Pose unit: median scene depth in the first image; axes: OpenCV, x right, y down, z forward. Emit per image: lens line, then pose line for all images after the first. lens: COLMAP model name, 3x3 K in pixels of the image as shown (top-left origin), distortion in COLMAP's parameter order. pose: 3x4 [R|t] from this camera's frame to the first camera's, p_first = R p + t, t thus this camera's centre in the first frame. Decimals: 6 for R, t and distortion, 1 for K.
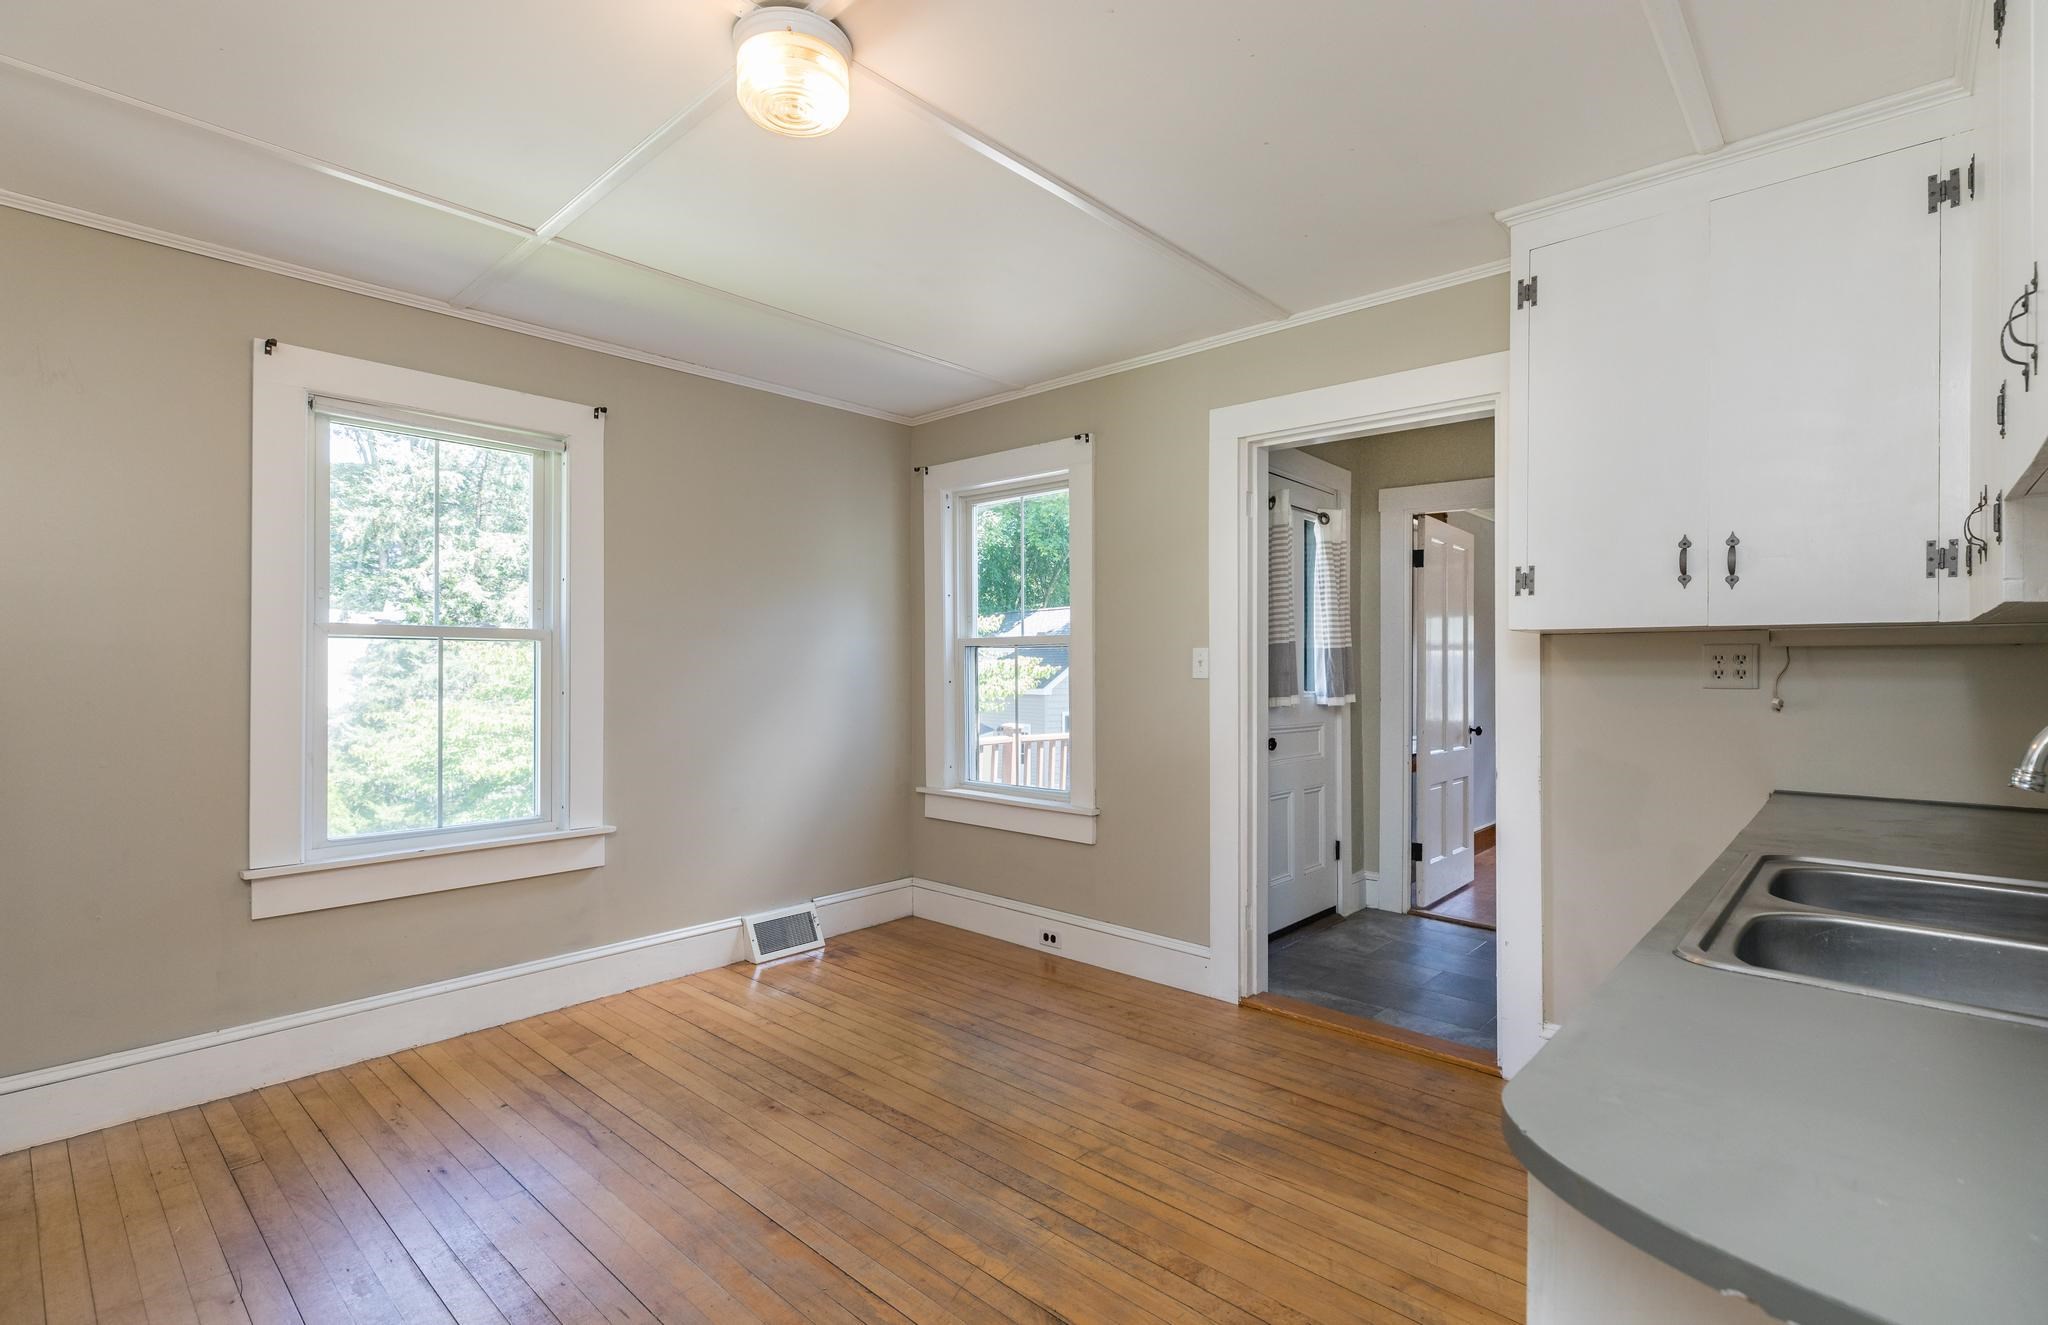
lens RADIAL K [[968.3, 0, 1030.9], [0, 968.3, 667.3], [0, 0, 1]] dist [0.004939, 0.000041]
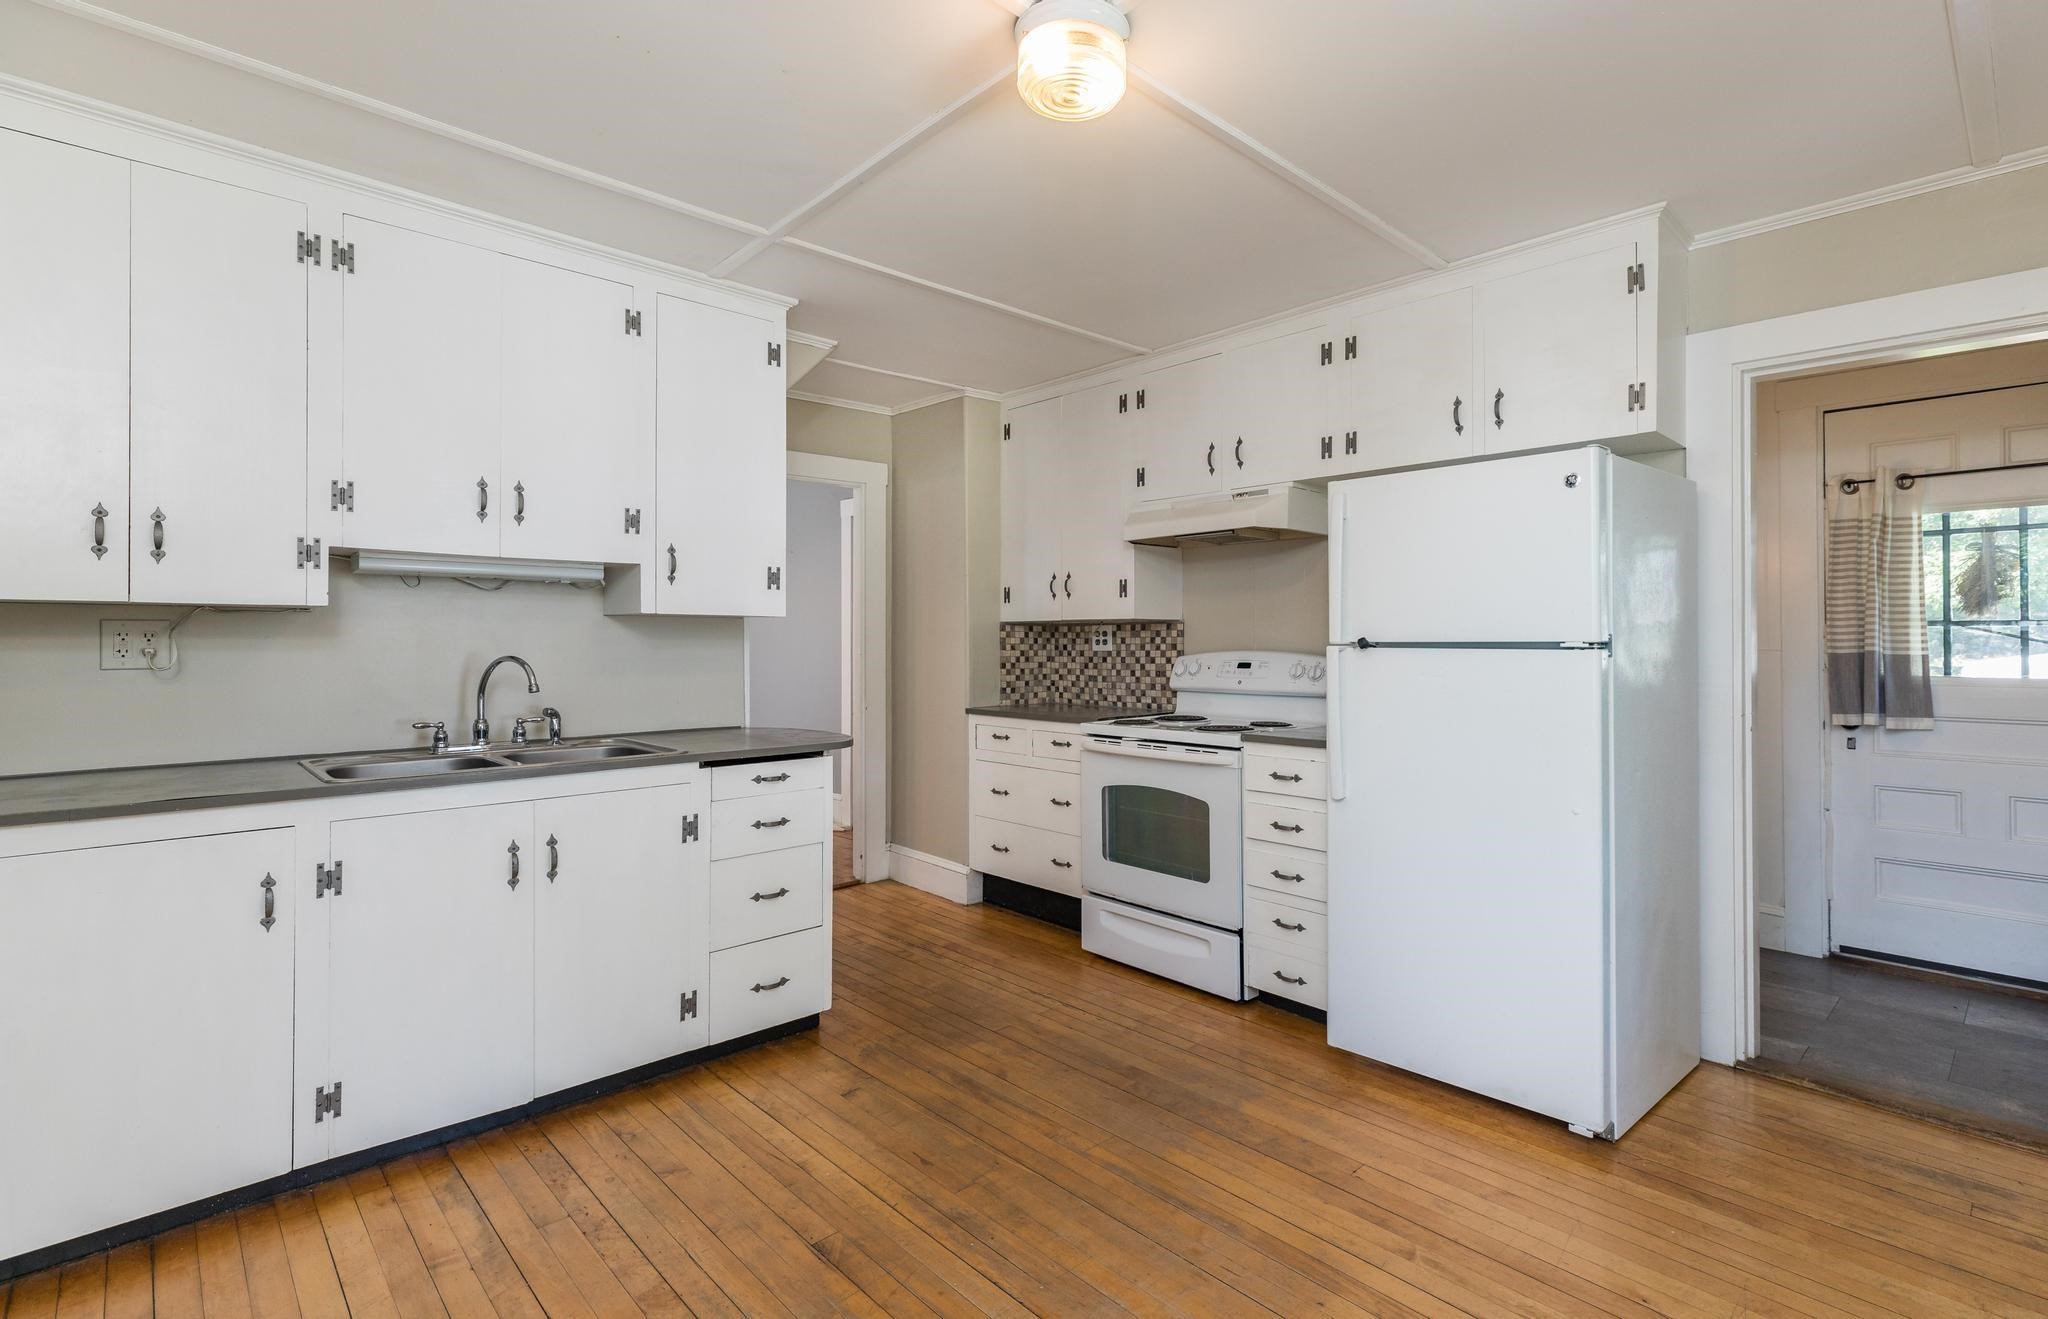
lens RADIAL K [[968.3, 0, 1033.1], [0, 968.3, 634.6], [0, 0, 1]] dist [0.004939, 0.000041]
pose [[-0.998637, -0.000451, 0.052195, -0.190932], [-0.001000, 0.999944, -0.010490, -0.001330], [-0.052187, -0.010528, -0.998582, 1.484897]]
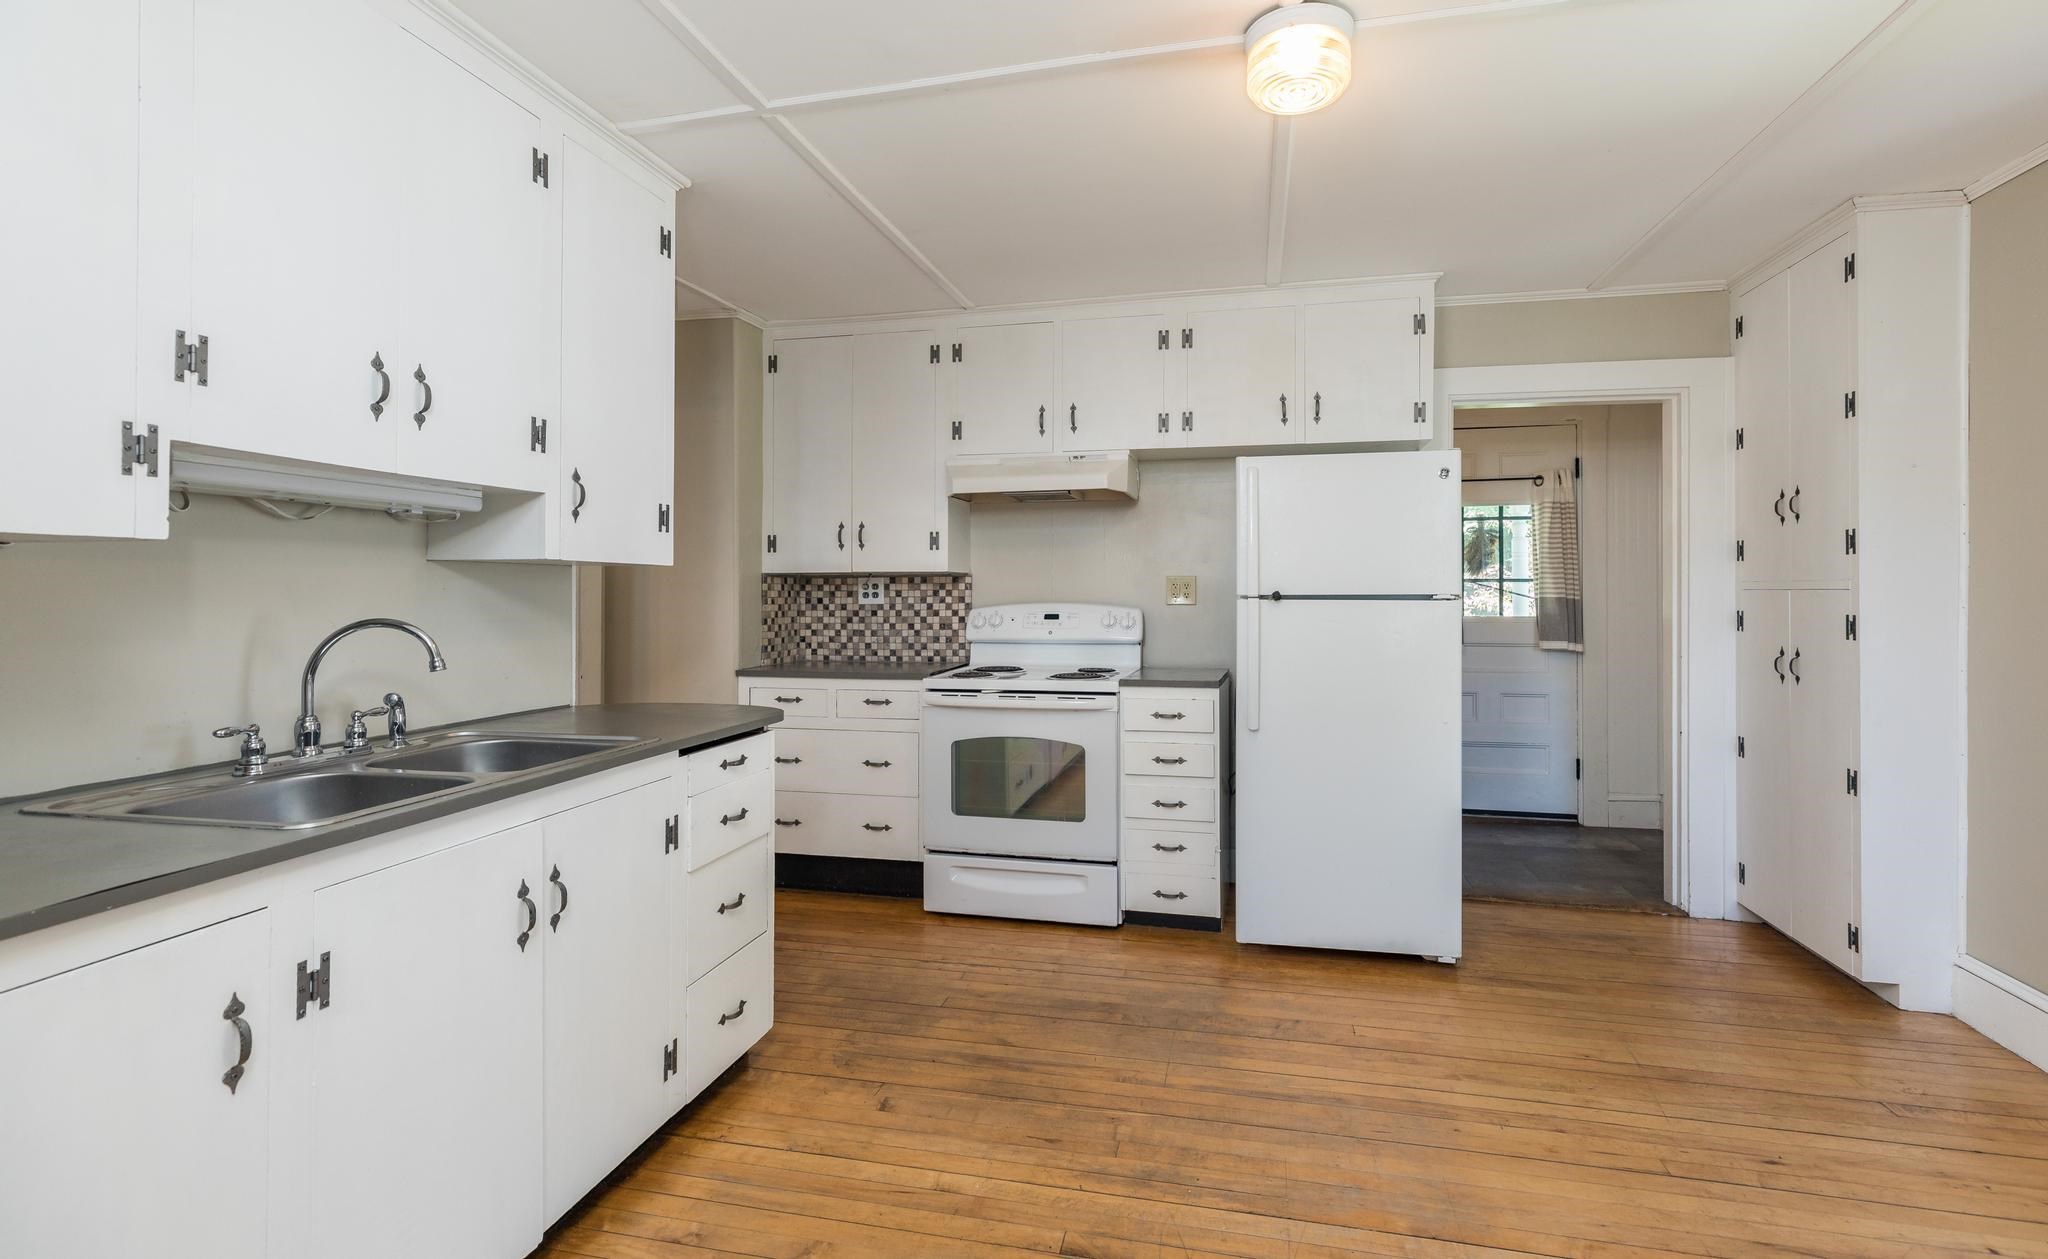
lens RADIAL K [[963.2, 0, 1042.7], [0, 963.2, 585.5], [0, 0, 1]] dist [0.005539, -0.000881]
pose [[-0.854672, -0.002490, -0.519163, 0.404571], [0.003239, 0.999943, -0.010128, -0.004910], [0.519159, -0.010337, -0.854615, 1.319424]]
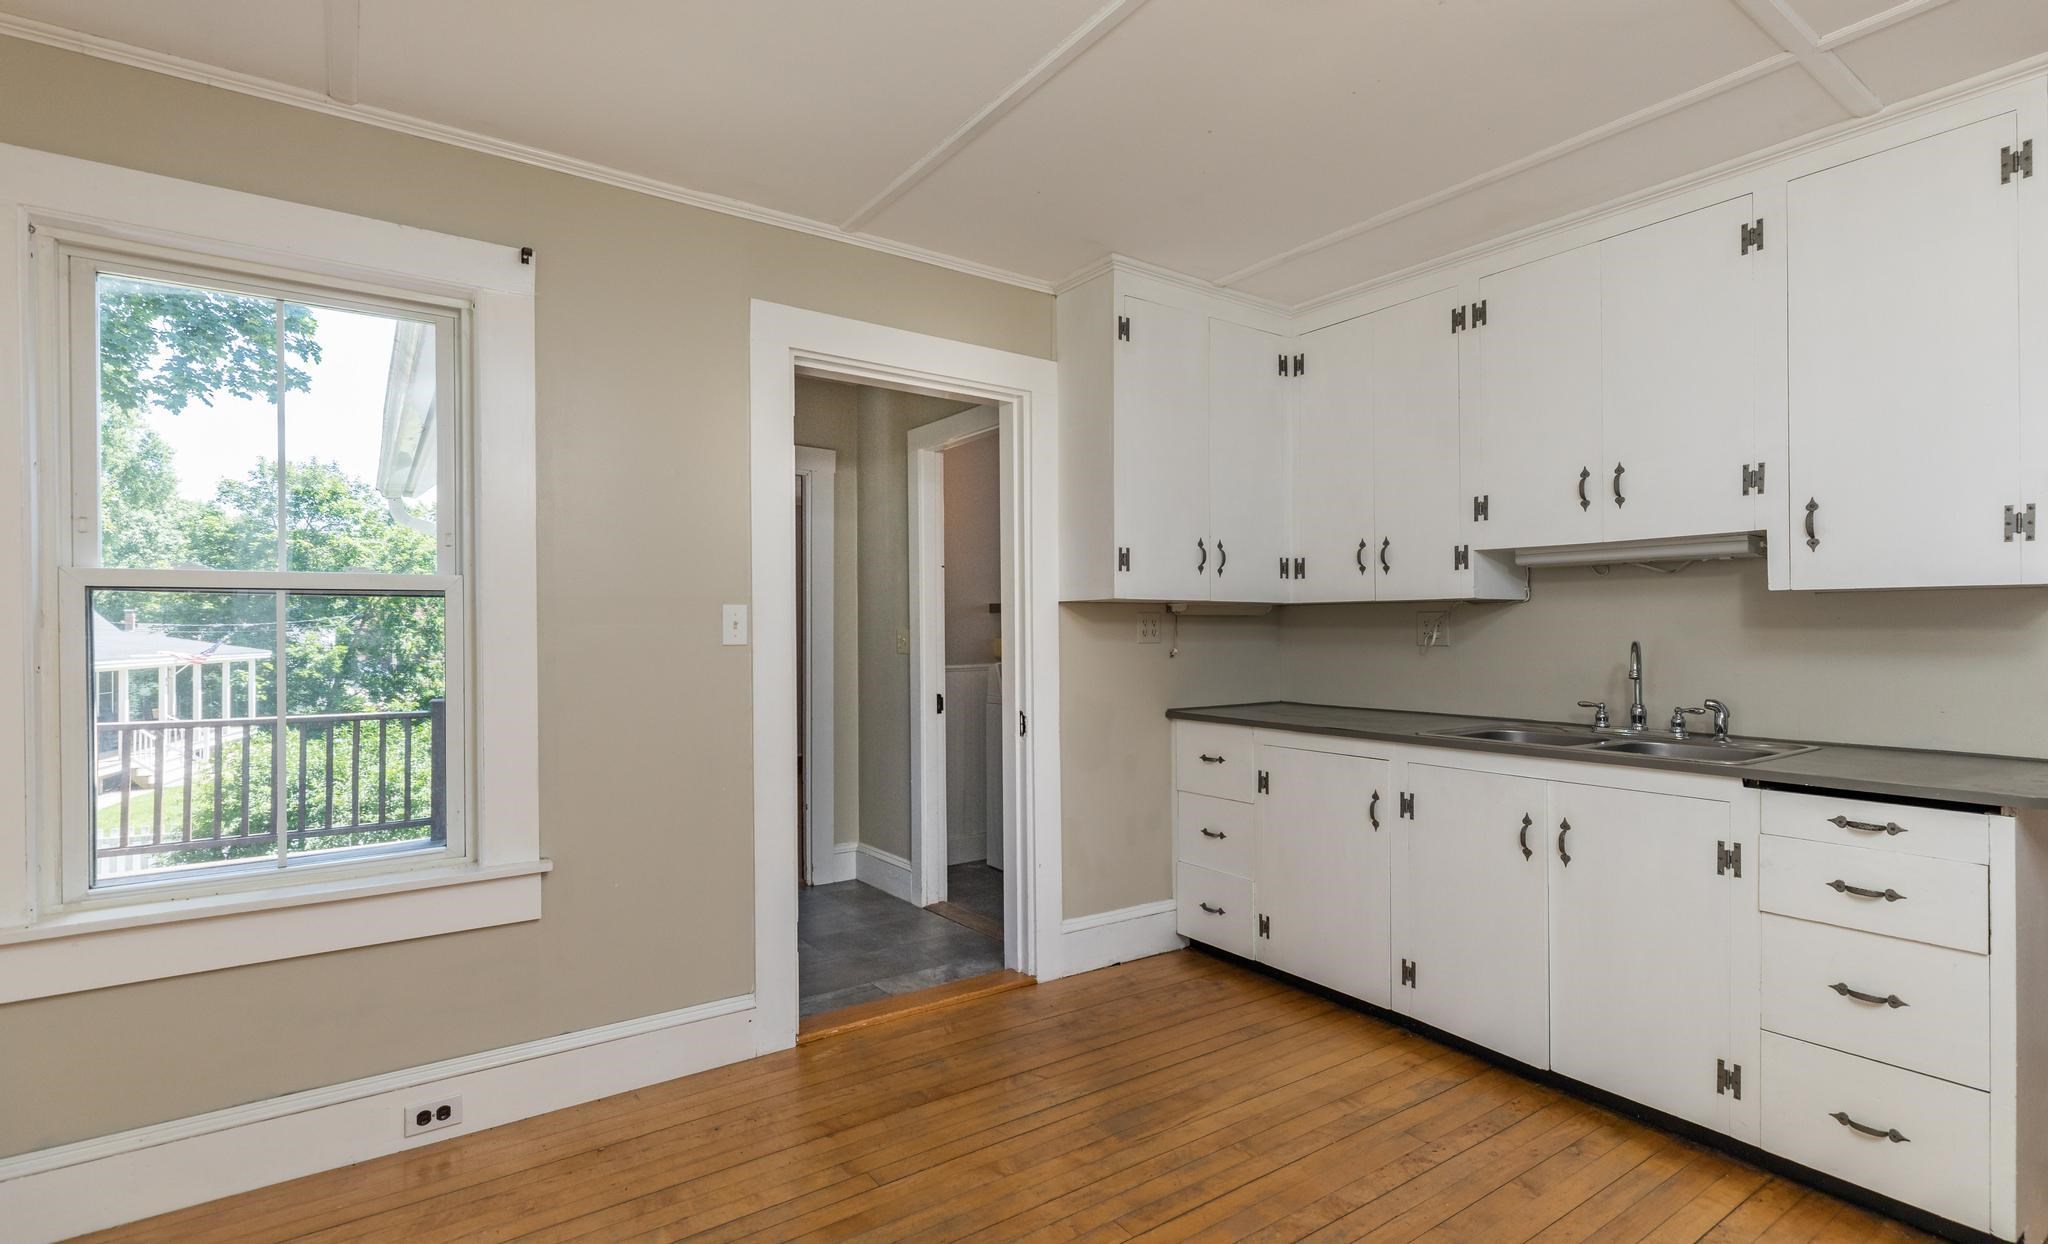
lens RADIAL K [[963.2, 0, 1032.3], [0, 963.2, 623.0], [0, 0, 1]] dist [0.005539, -0.000881]
pose [[0.202891, 0.001705, 0.979200, -0.721324], [0.000642, 0.999998, -0.001874, -0.006156], [-0.979201, 0.001009, 0.202890, 0.862238]]
